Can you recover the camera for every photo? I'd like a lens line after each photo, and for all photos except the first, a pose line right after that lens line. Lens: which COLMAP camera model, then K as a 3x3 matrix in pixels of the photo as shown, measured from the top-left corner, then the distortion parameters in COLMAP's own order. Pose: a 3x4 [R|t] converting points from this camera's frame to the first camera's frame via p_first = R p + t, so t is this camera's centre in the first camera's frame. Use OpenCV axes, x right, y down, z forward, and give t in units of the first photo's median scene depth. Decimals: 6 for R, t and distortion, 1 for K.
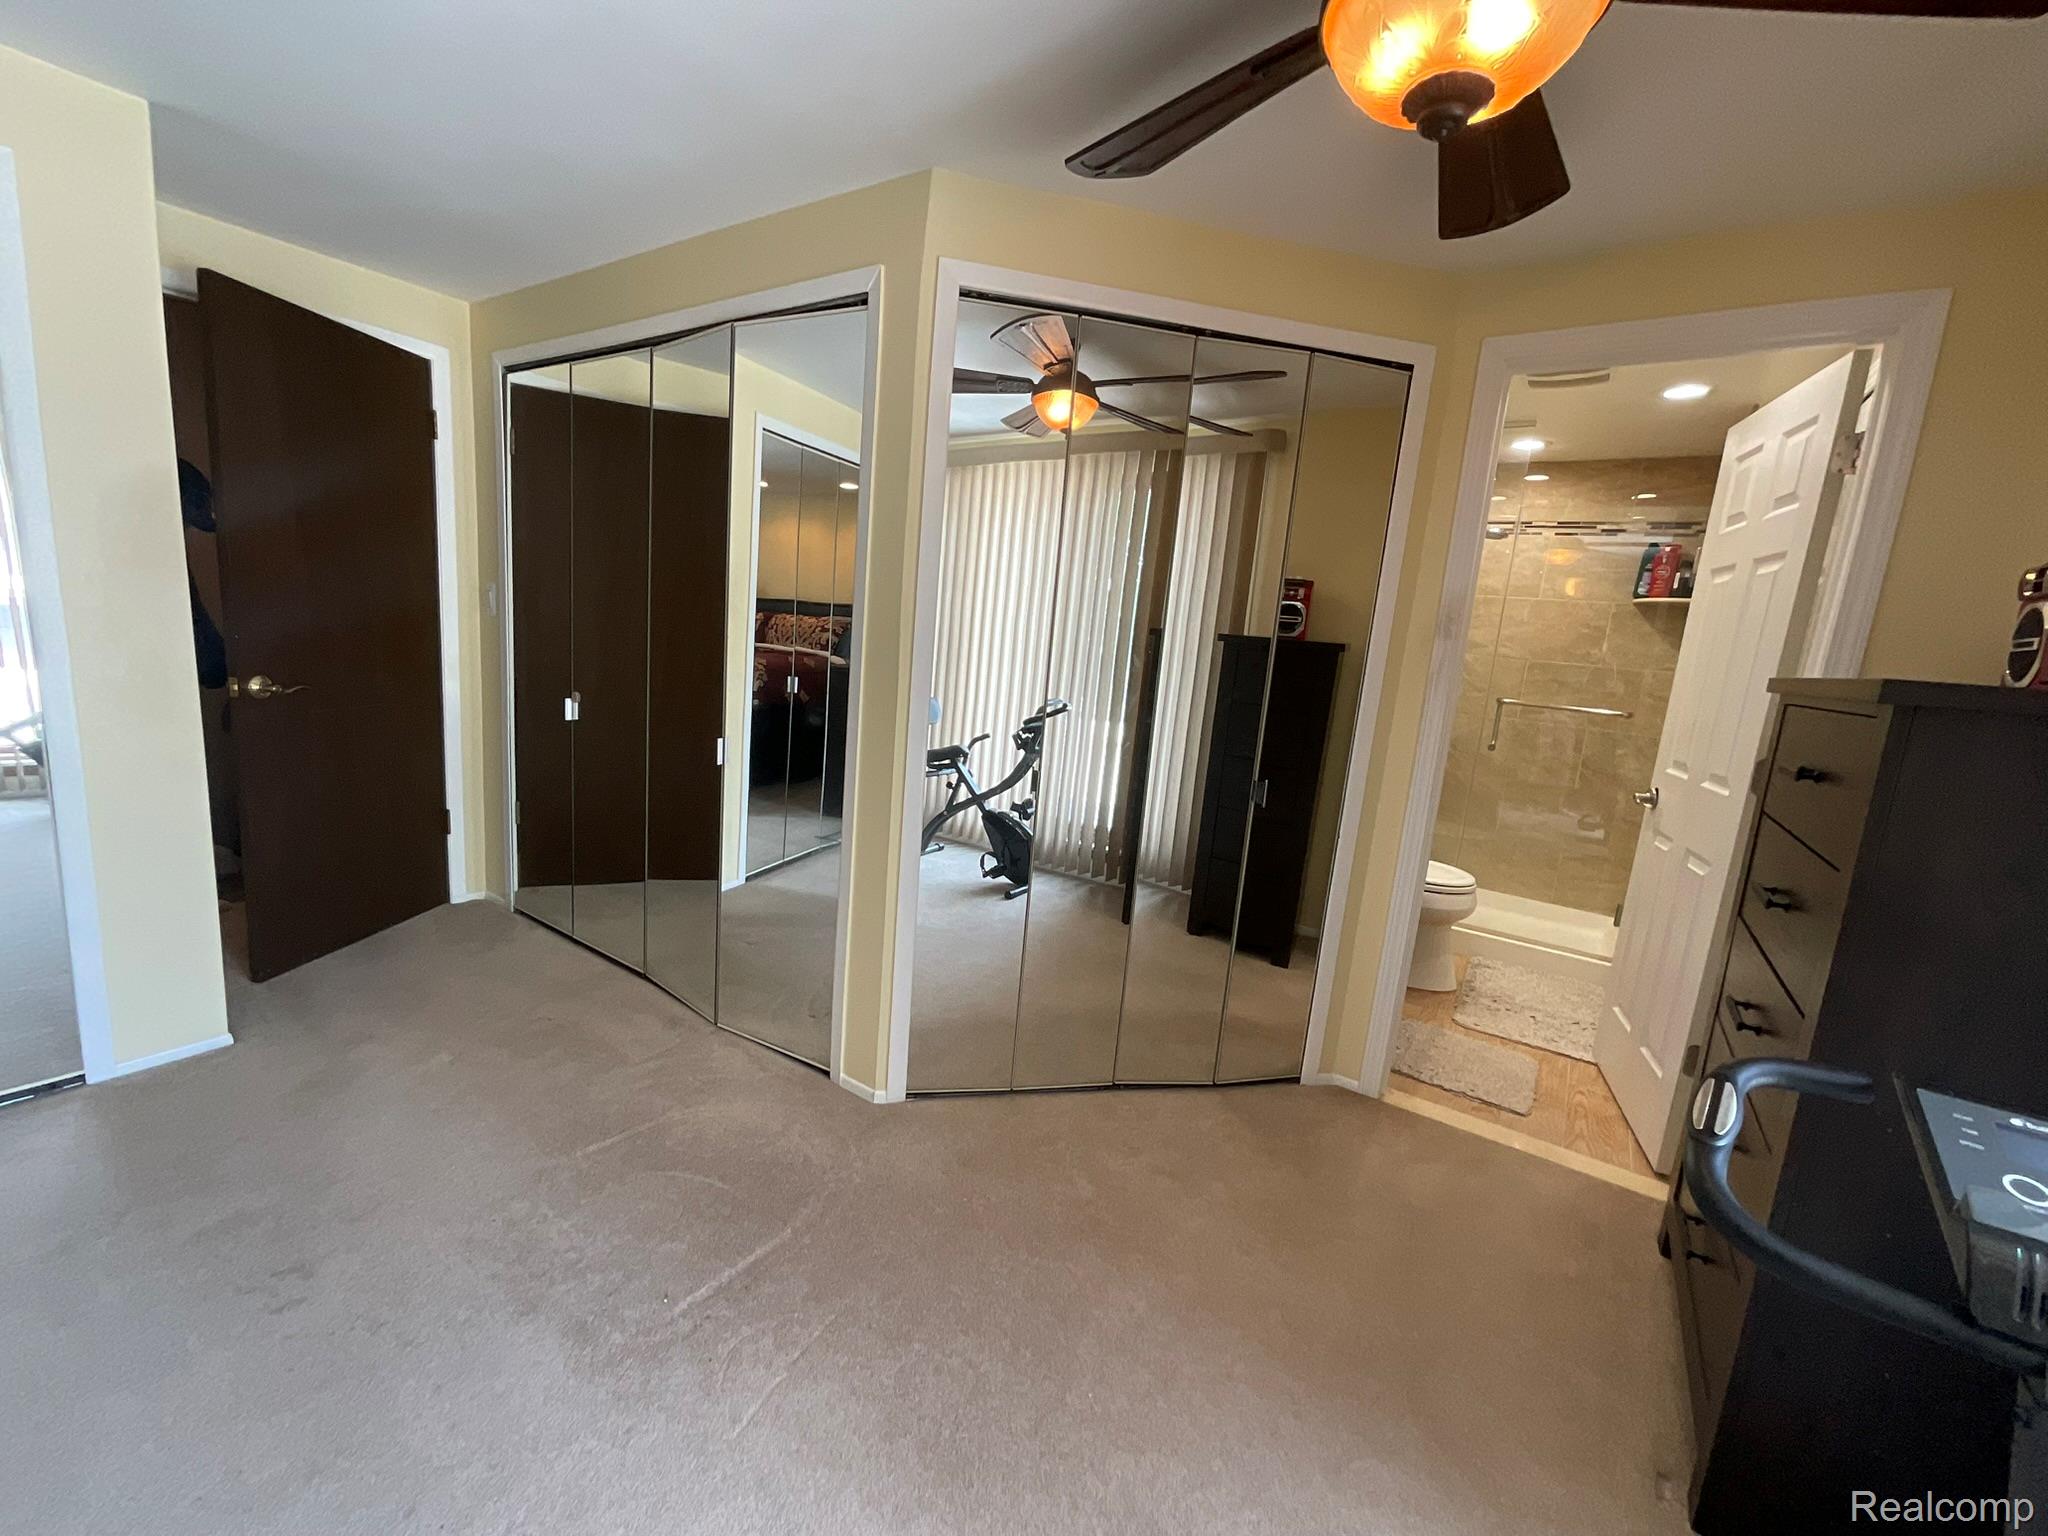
lens RADIAL K [[818.7, 0, 1028.5], [0, 818.7, 768.4], [0, 0, 1]] dist [-0.003799, -0.000808]
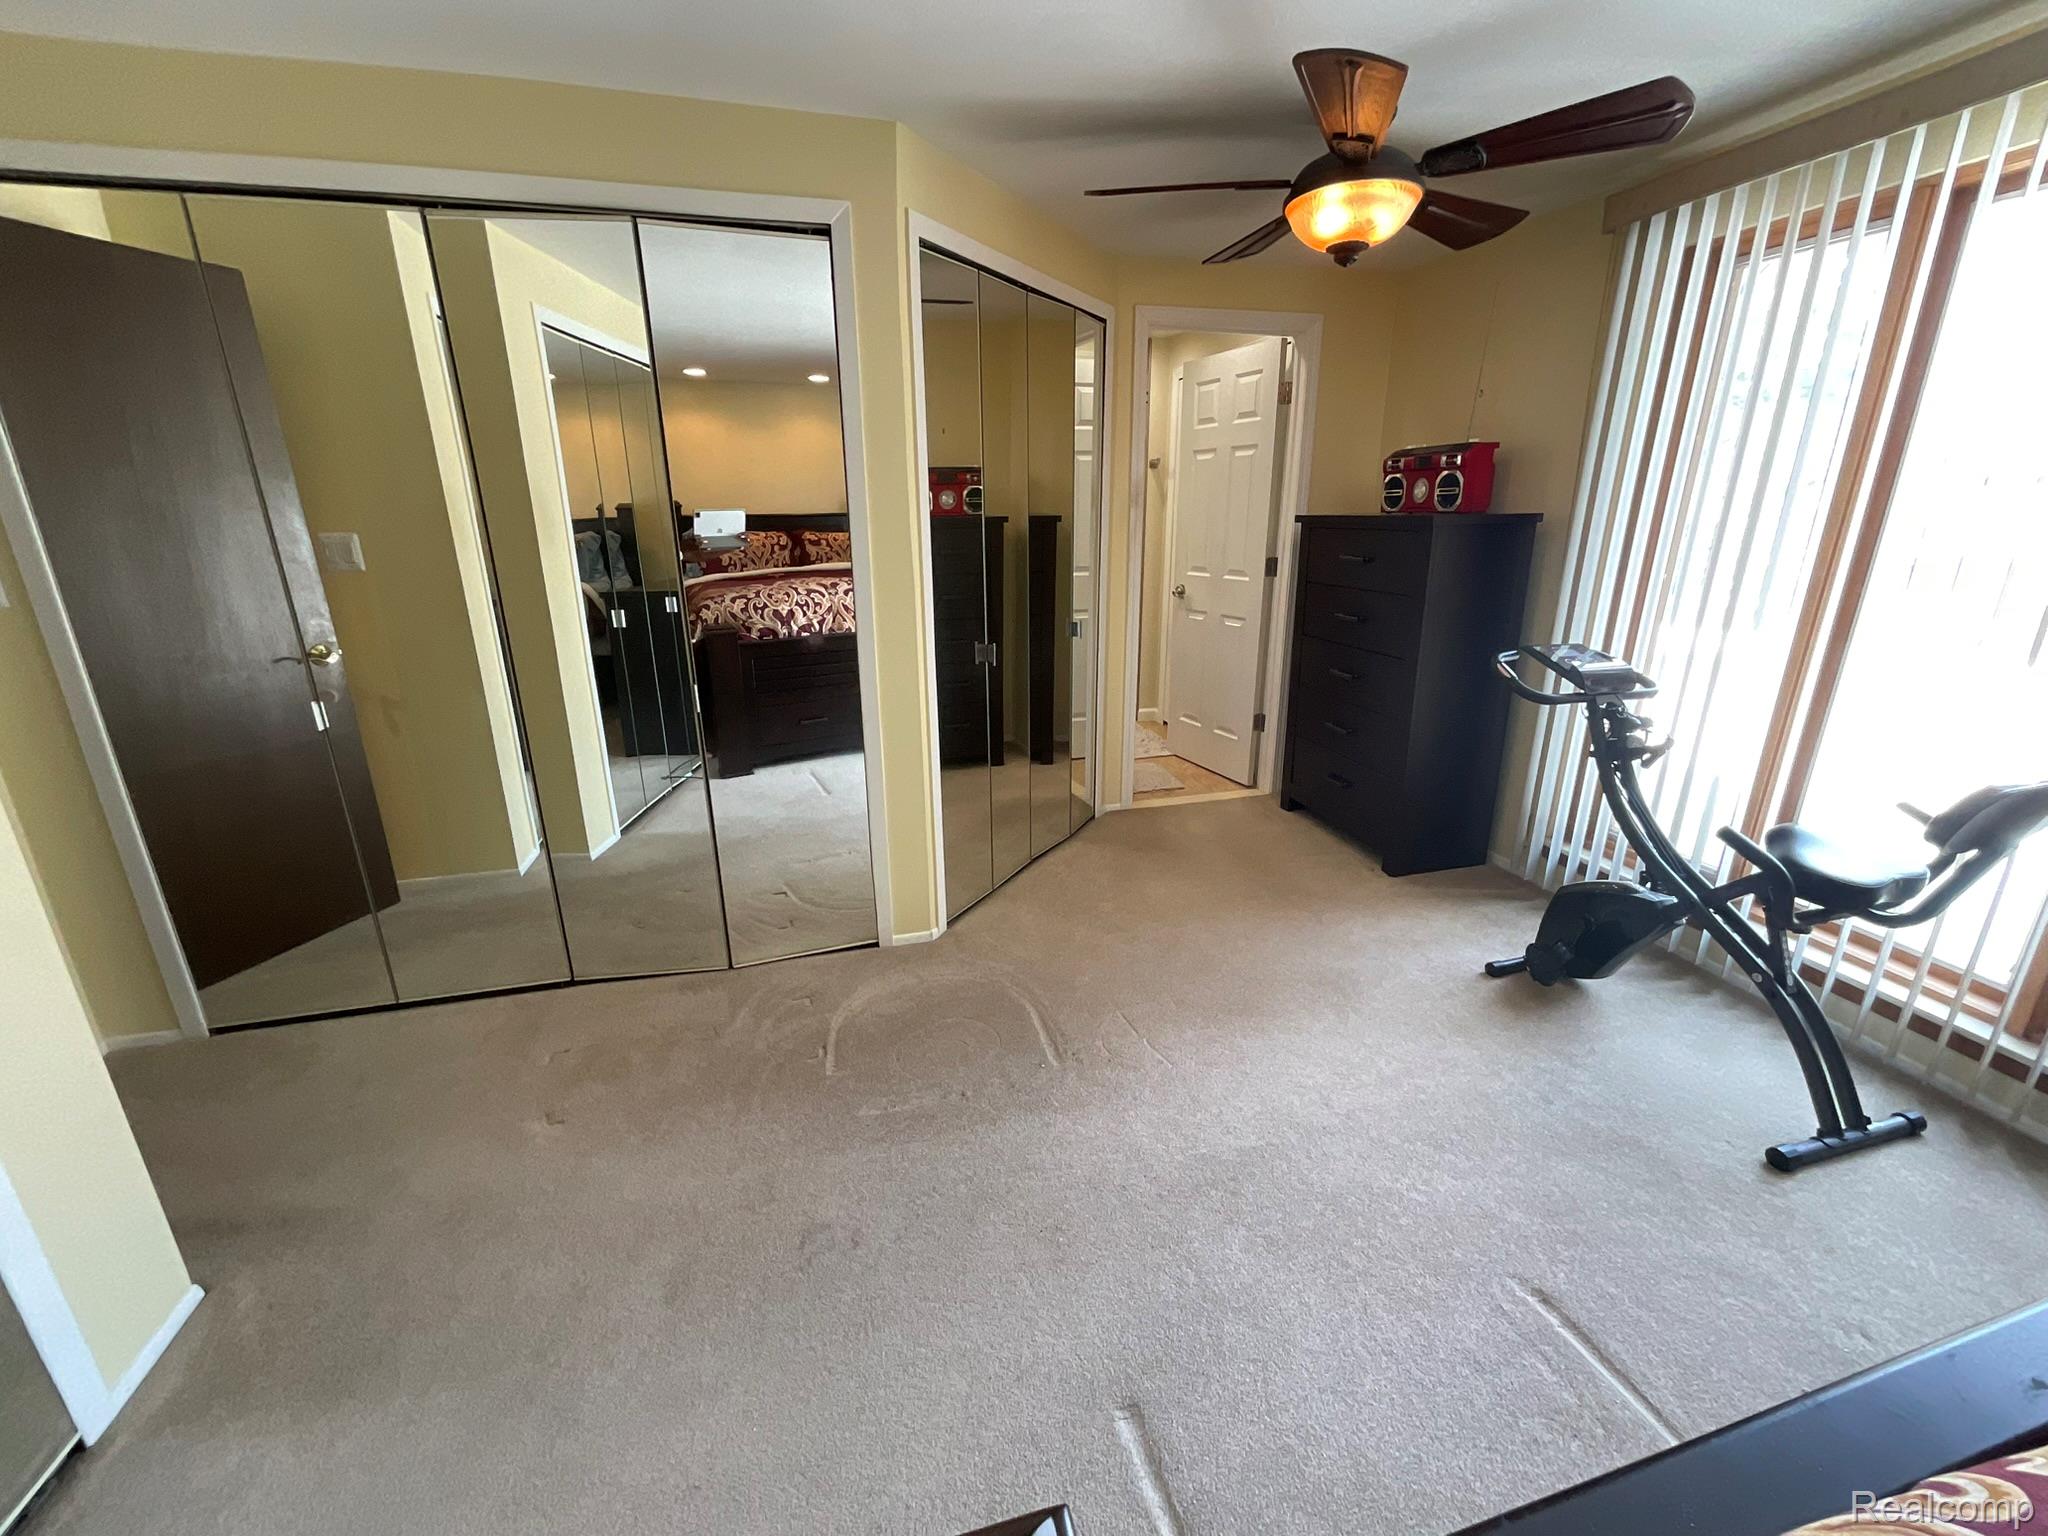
lens RADIAL K [[818.7, 0, 1028.5], [0, 818.7, 768.4], [0, 0, 1]] dist [-0.003799, -0.000808]
pose [[0.661618, -0.309986, 0.682766, -0.857110], [0.190671, 0.950169, 0.246625, -0.112359], [-0.725193, -0.032988, 0.687755, 0.059418]]
